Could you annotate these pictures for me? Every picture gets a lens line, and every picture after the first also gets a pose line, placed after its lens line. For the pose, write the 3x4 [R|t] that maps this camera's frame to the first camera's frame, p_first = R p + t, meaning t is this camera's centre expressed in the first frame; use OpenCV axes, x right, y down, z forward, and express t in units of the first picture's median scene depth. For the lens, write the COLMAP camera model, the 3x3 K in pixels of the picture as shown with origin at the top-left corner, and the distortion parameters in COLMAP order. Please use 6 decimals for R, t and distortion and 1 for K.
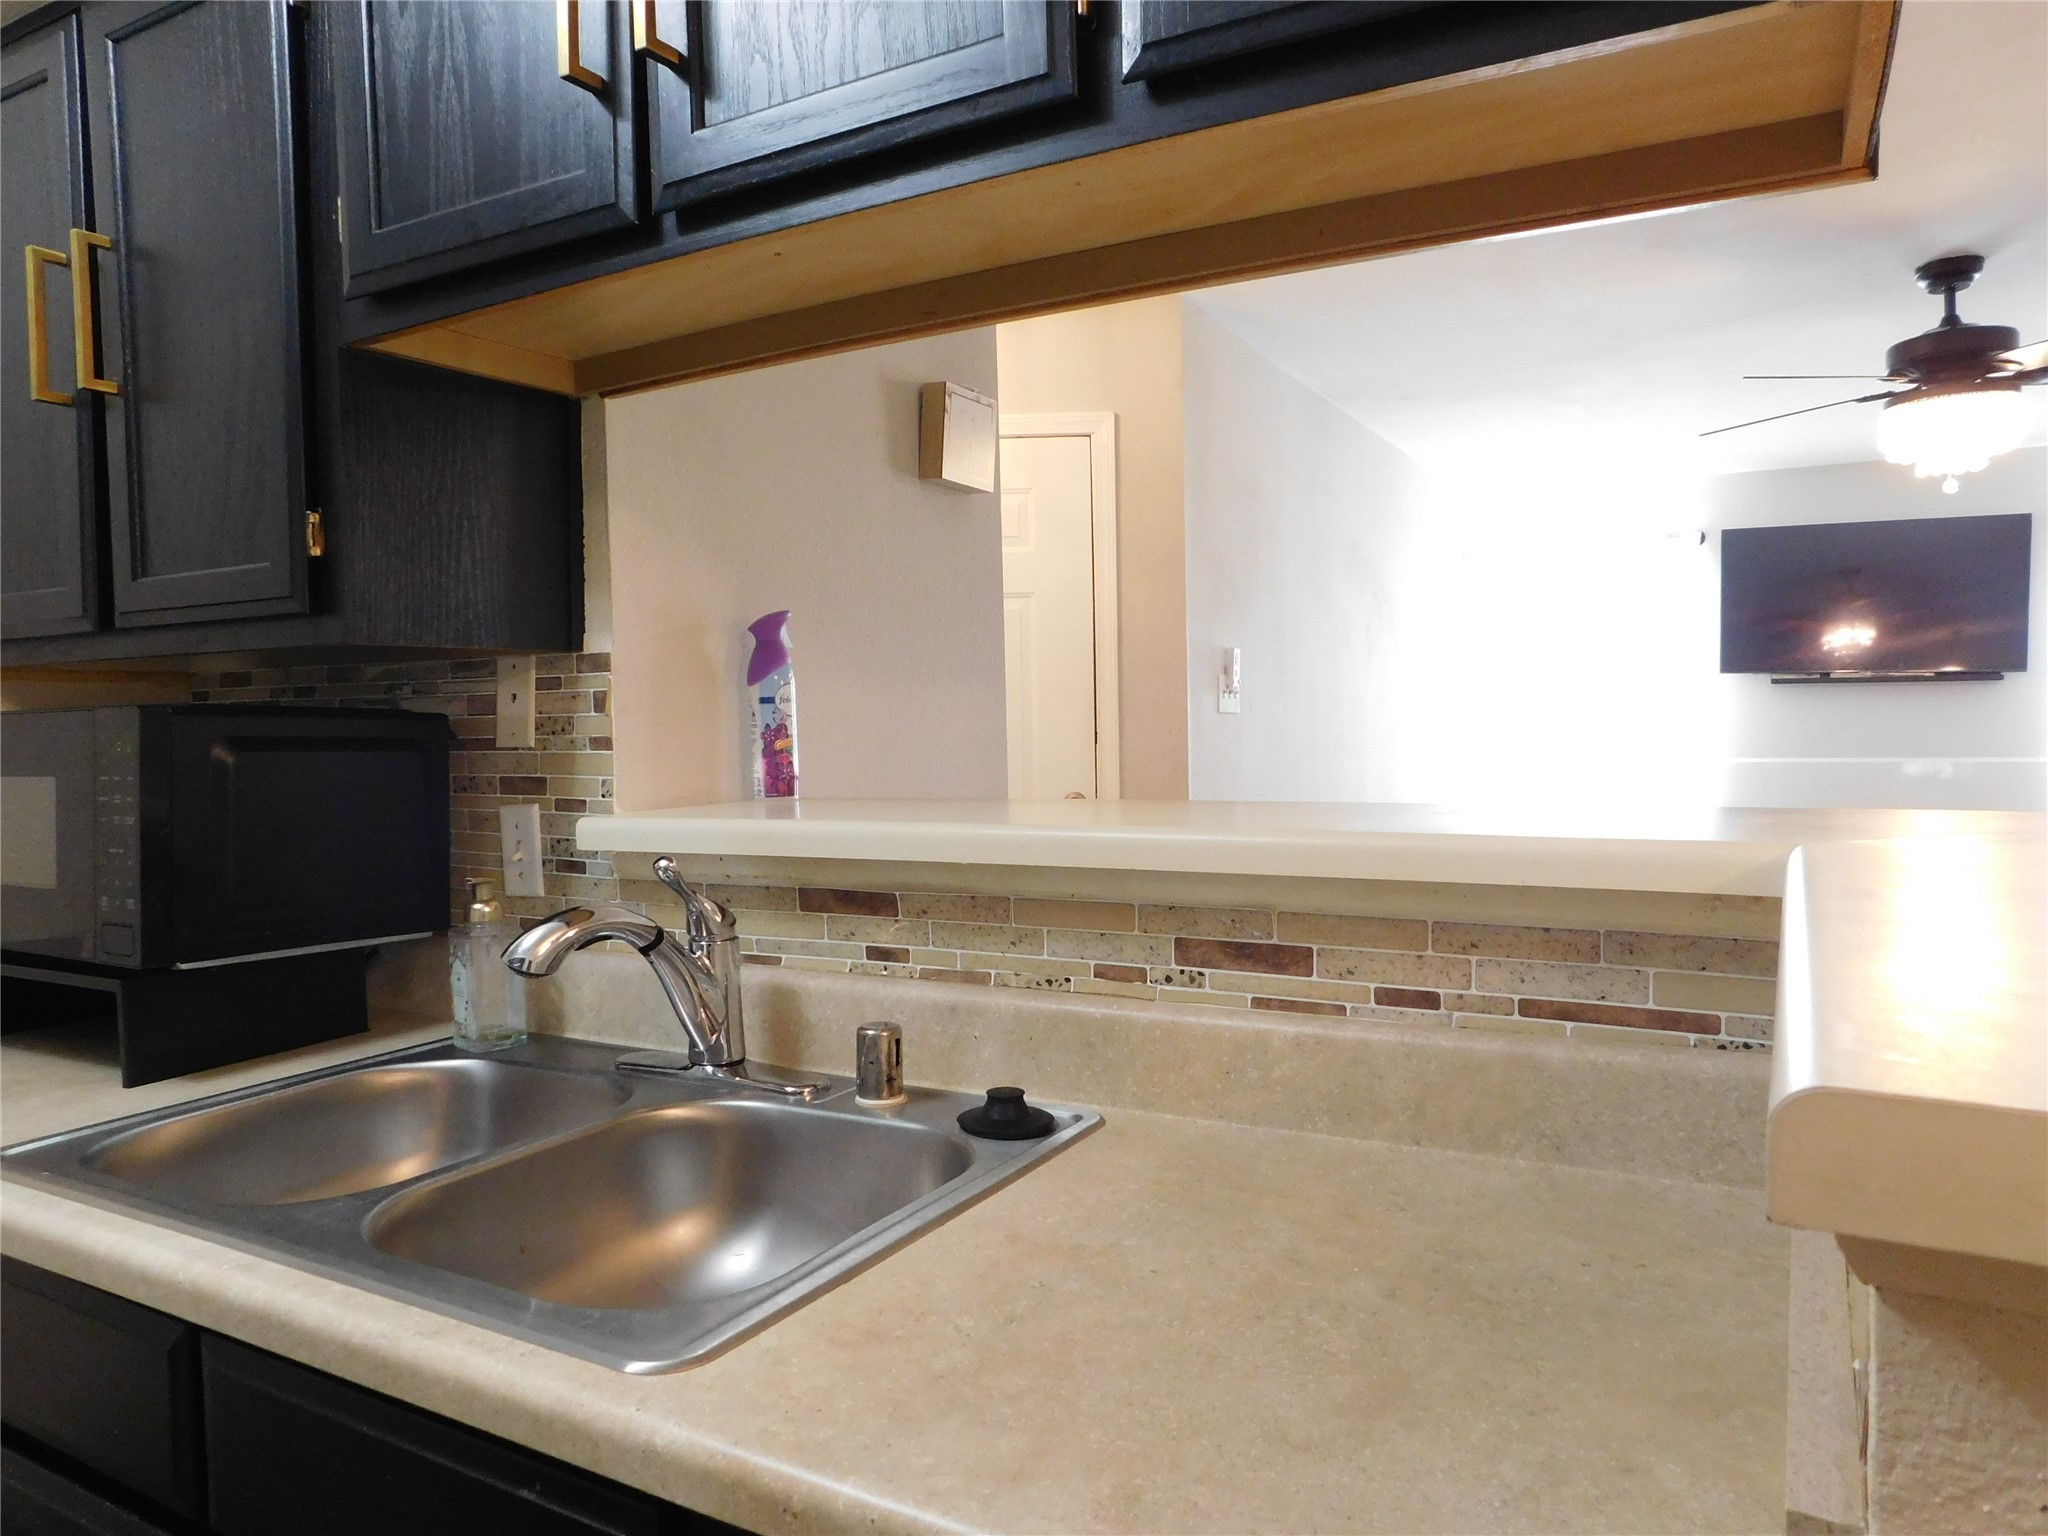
lens RADIAL K [[1369.7, 0, 1040.0], [0, 1369.7, 763.2], [0, 0, 1]] dist [-0.060830, 0.055321]
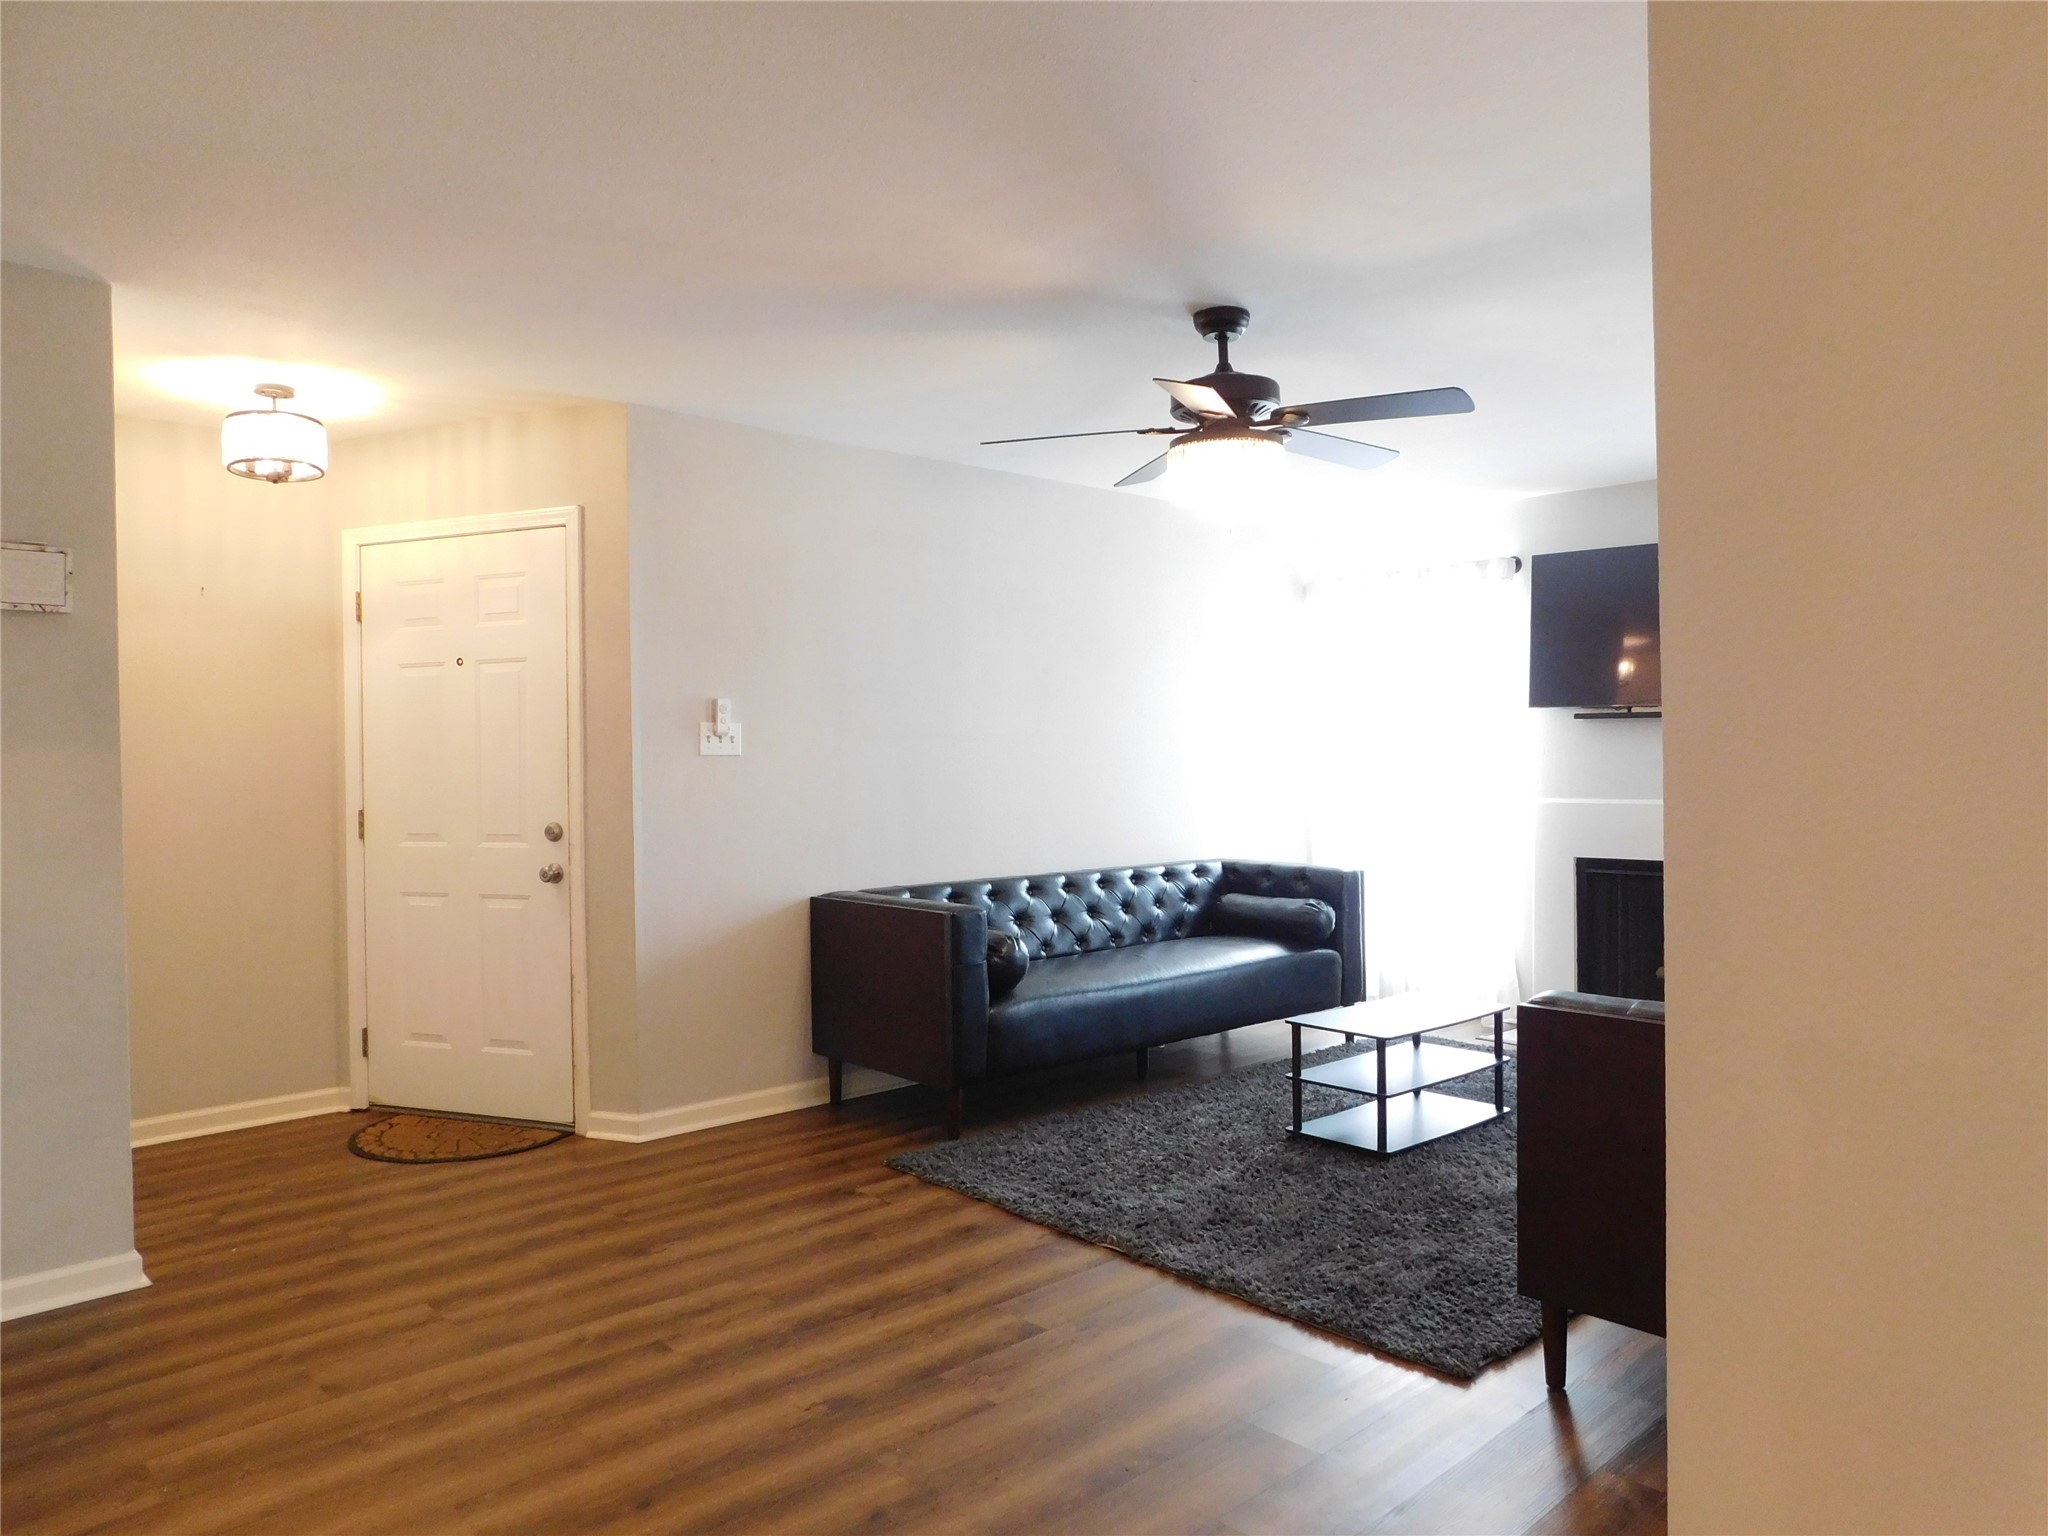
lens RADIAL K [[1369.7, 0, 1011.1], [0, 1369.7, 765.3], [0, 0, 1]] dist [-0.060830, 0.055321]
pose [[0.949999, 0.005540, -0.312203, 0.733740], [-0.010907, 0.999821, -0.015448, -0.013672], [0.312062, 0.018081, 0.949890, -0.006165]]
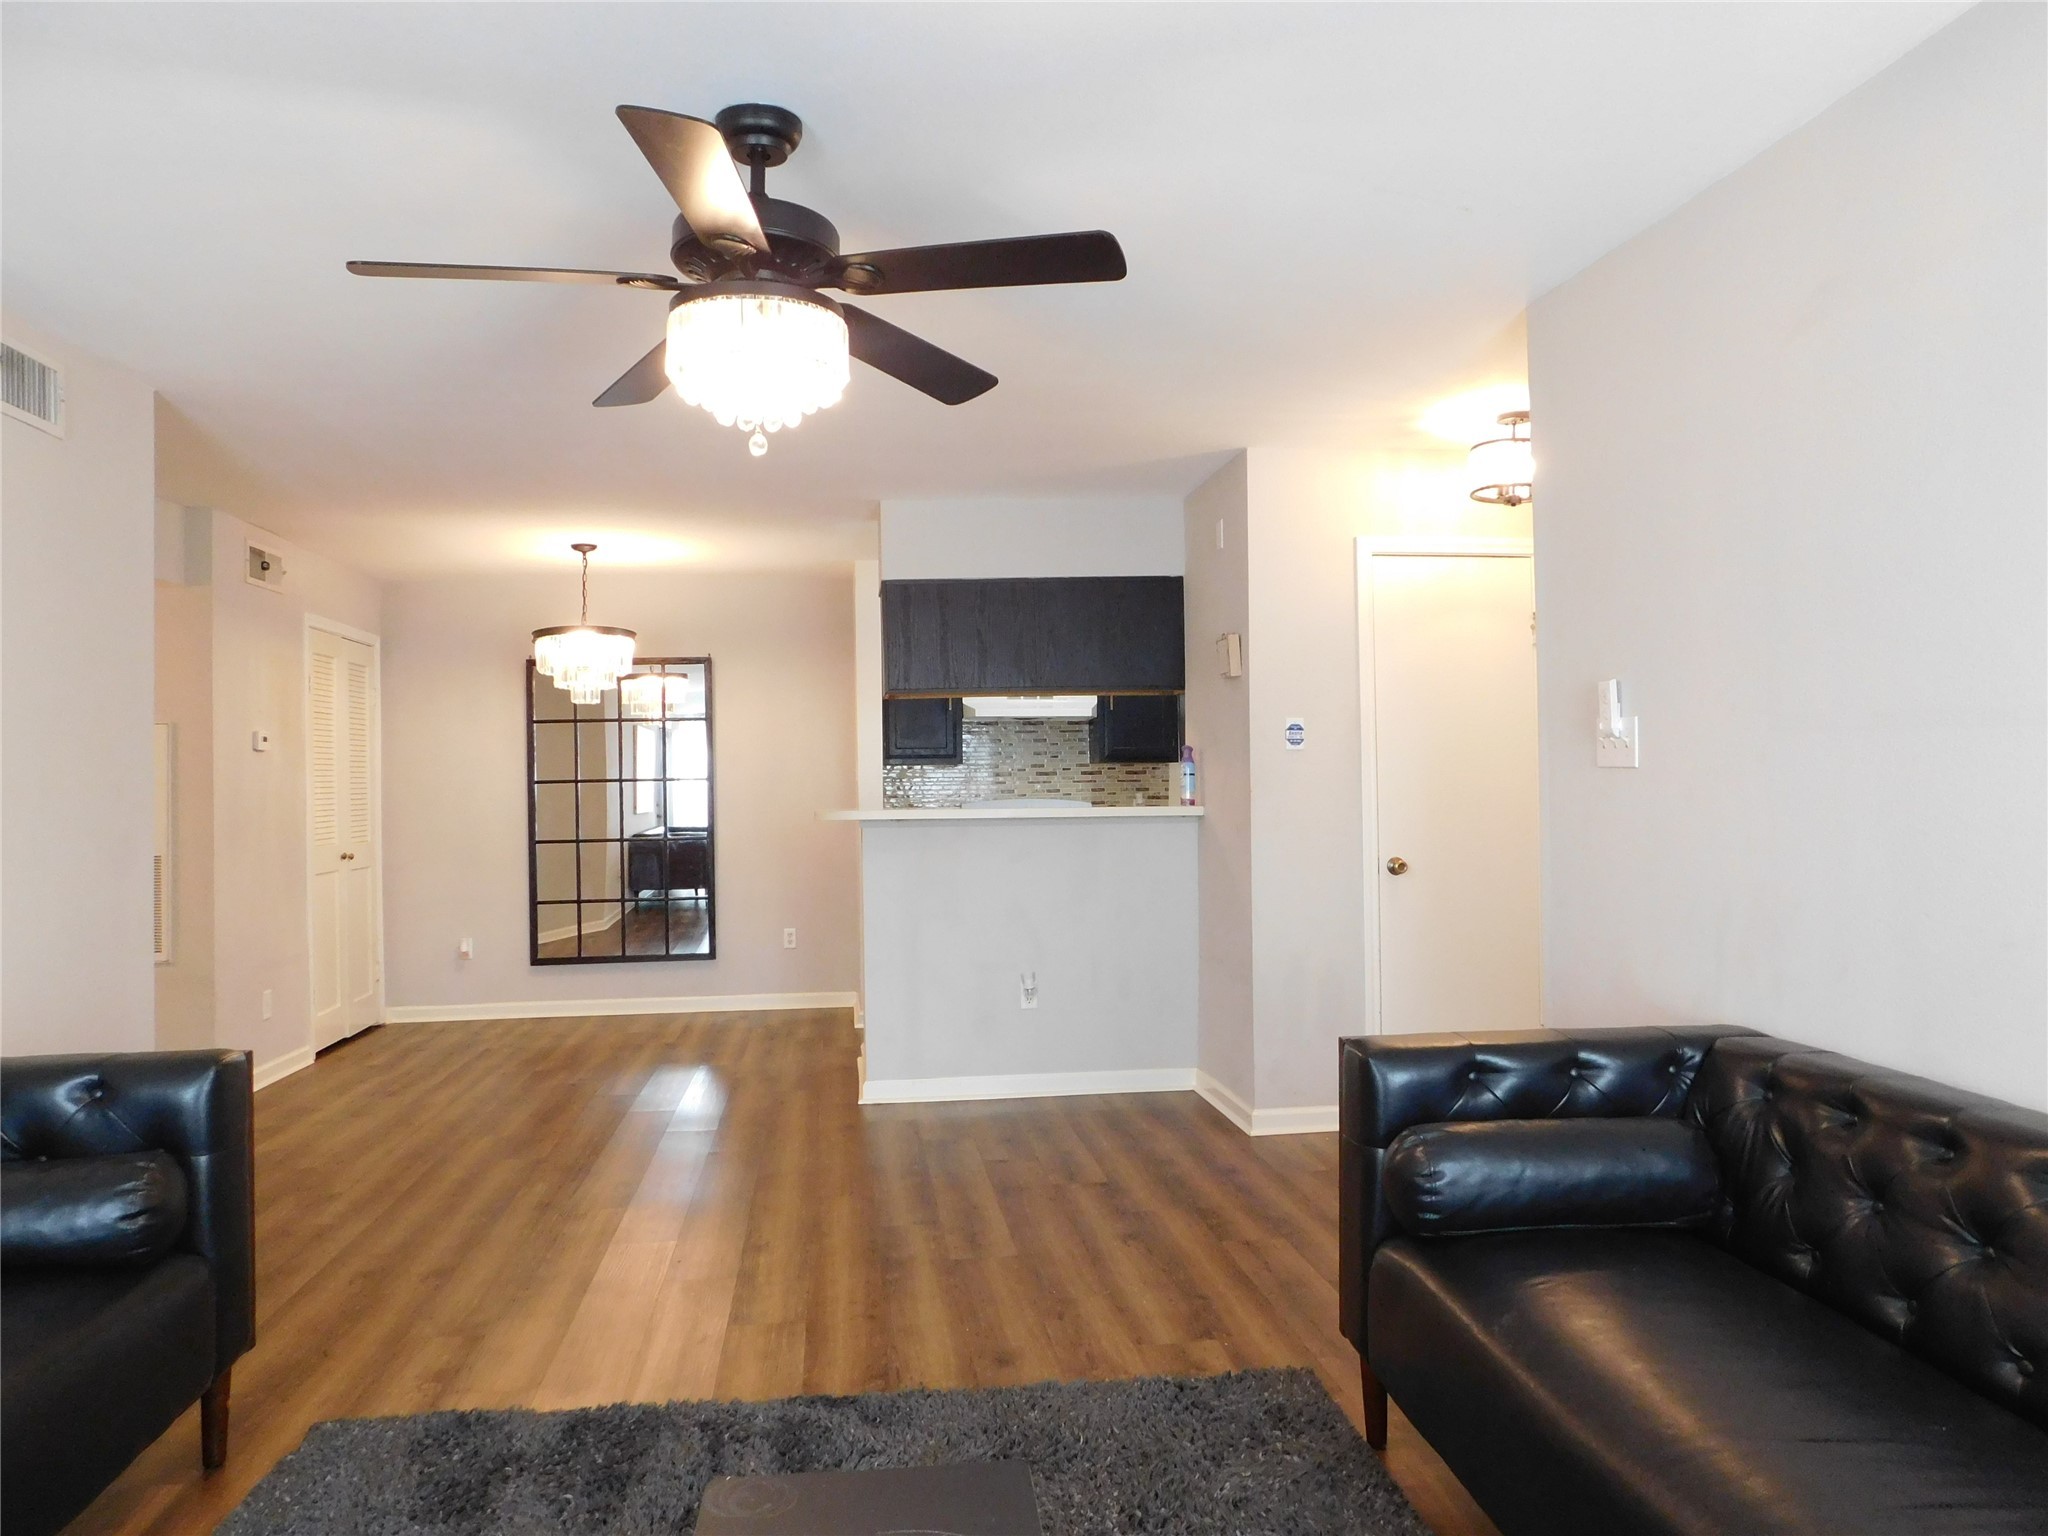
lens RADIAL K [[1369.7, 0, 1028.4], [0, 1369.7, 767.8], [0, 0, 1]] dist [-0.060830, 0.055321]
pose [[-0.796937, 0.017746, -0.603802, 0.851932], [0.004722, 0.999721, 0.023150, -0.056718], [0.604044, 0.015598, -0.796798, 1.415357]]
